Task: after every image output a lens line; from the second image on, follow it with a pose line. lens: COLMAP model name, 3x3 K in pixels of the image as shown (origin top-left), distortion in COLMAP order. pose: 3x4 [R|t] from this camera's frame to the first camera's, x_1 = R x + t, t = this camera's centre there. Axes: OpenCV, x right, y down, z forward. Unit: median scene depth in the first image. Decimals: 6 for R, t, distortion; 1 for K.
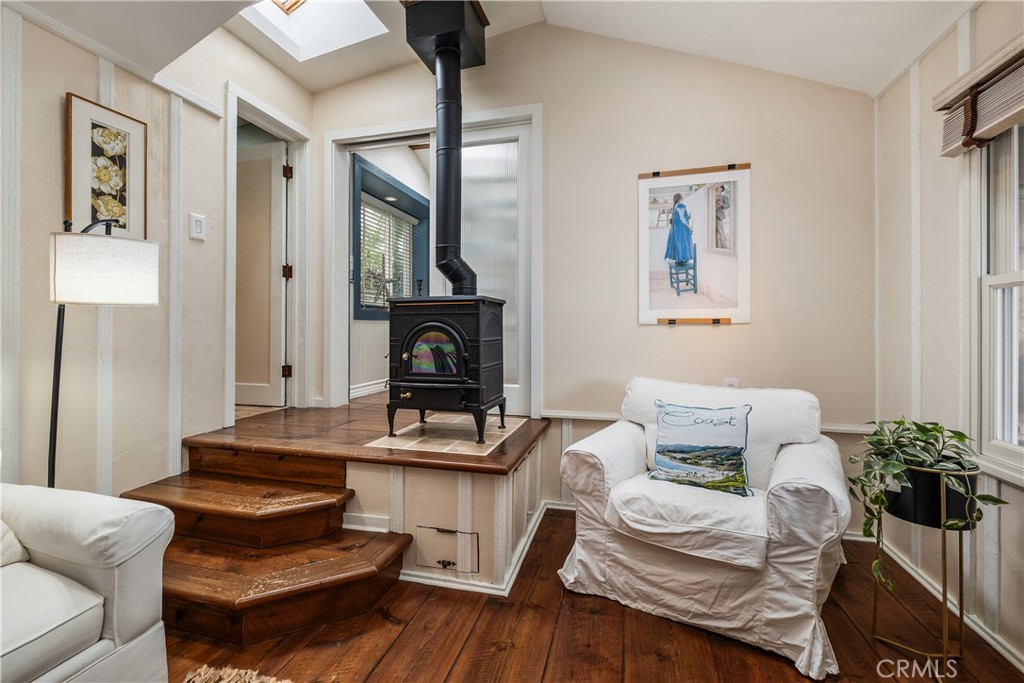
lens RADIAL K [[436.2, 0, 510.0], [0, 436.2, 334.7], [0, 0, 1]] dist [-0.007180, -0.000806]
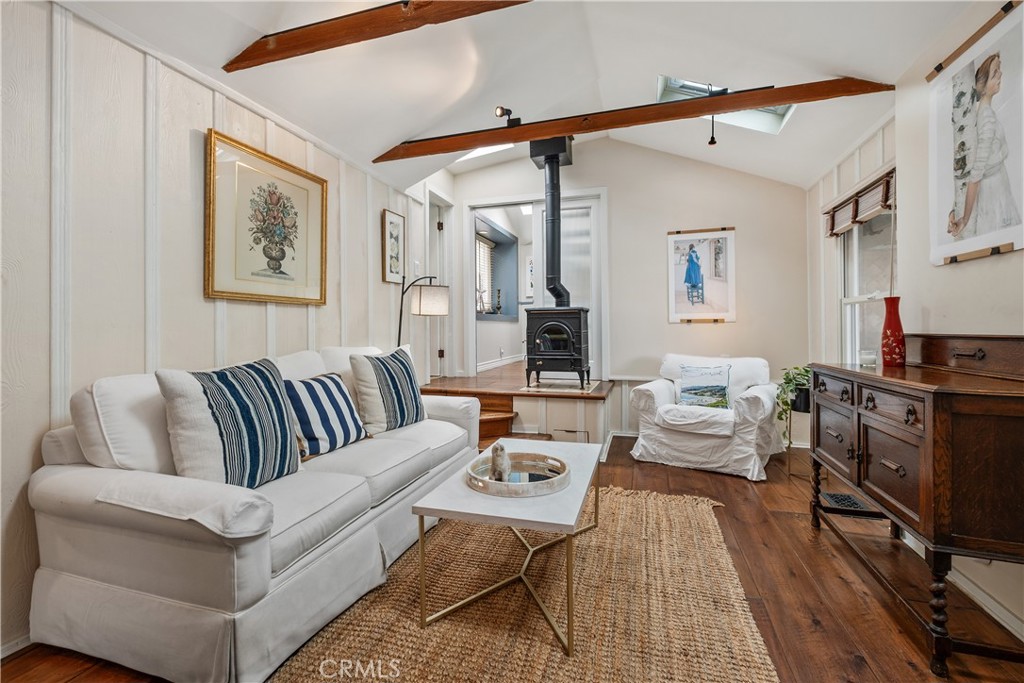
lens RADIAL K [[436.2, 0, 515.2], [0, 436.2, 324.4], [0, 0, 1]] dist [-0.007180, -0.000806]
pose [[0.999558, -0.004745, -0.029339, -0.289716], [0.004145, 0.999781, -0.020496, 0.016937], [0.029430, 0.020365, 0.999359, -0.812298]]
